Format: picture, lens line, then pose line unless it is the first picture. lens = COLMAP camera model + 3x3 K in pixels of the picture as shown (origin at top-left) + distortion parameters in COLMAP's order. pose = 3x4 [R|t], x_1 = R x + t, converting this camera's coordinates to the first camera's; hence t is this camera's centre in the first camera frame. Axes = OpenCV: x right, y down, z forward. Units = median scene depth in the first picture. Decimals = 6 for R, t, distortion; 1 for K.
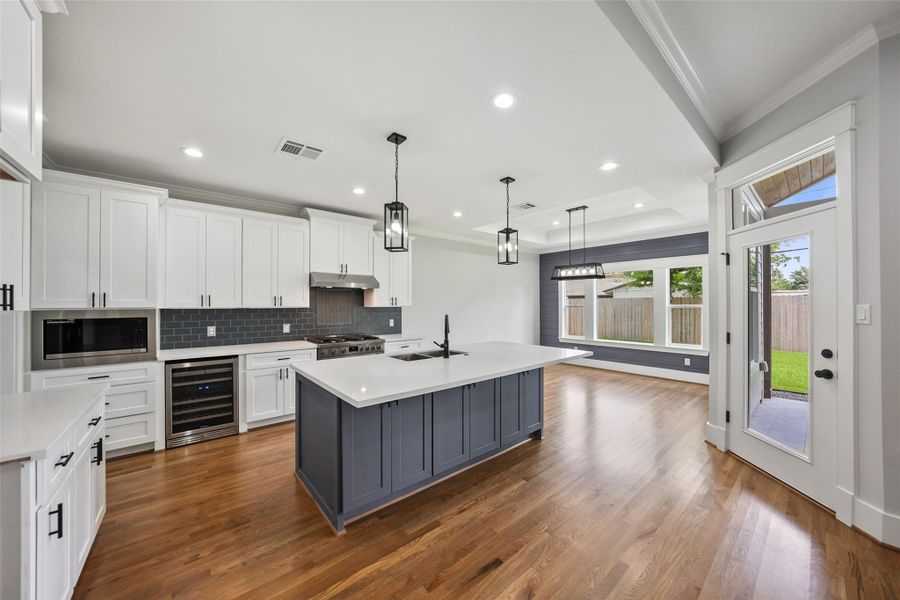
lens RADIAL K [[320.3, 0, 449.3], [0, 320.3, 302.2], [0, 0, 1]] dist [-0.025437, 0.005982]
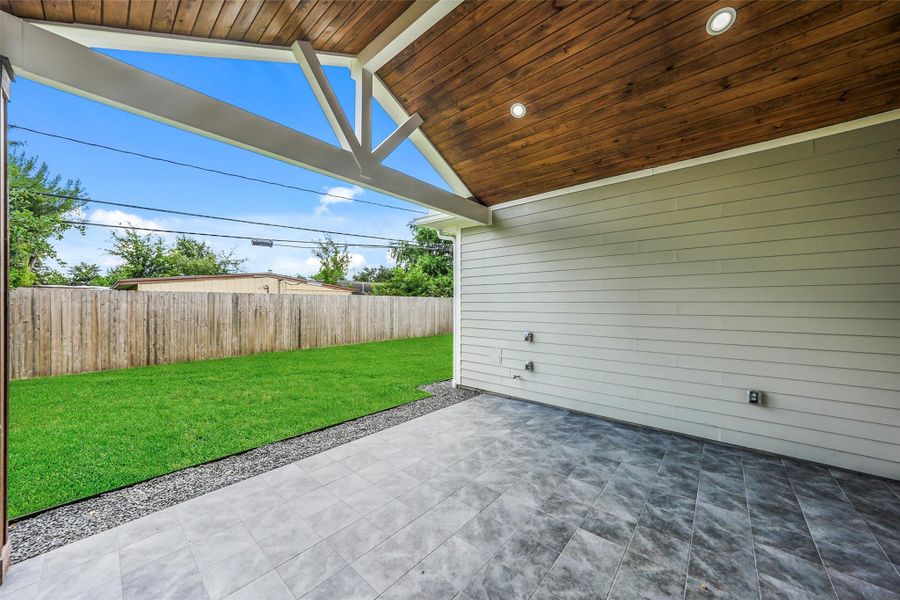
lens RADIAL K [[320.9, 0, 451.2], [0, 320.9, 298.0], [0, 0, 1]] dist [-0.035723, 0.006656]
pose [[-0.148356, 0.007689, 0.988904, 0.322344], [-0.002399, 0.999964, -0.008134, 0.001444], [-0.988931, -0.003579, -0.148332, 0.295570]]
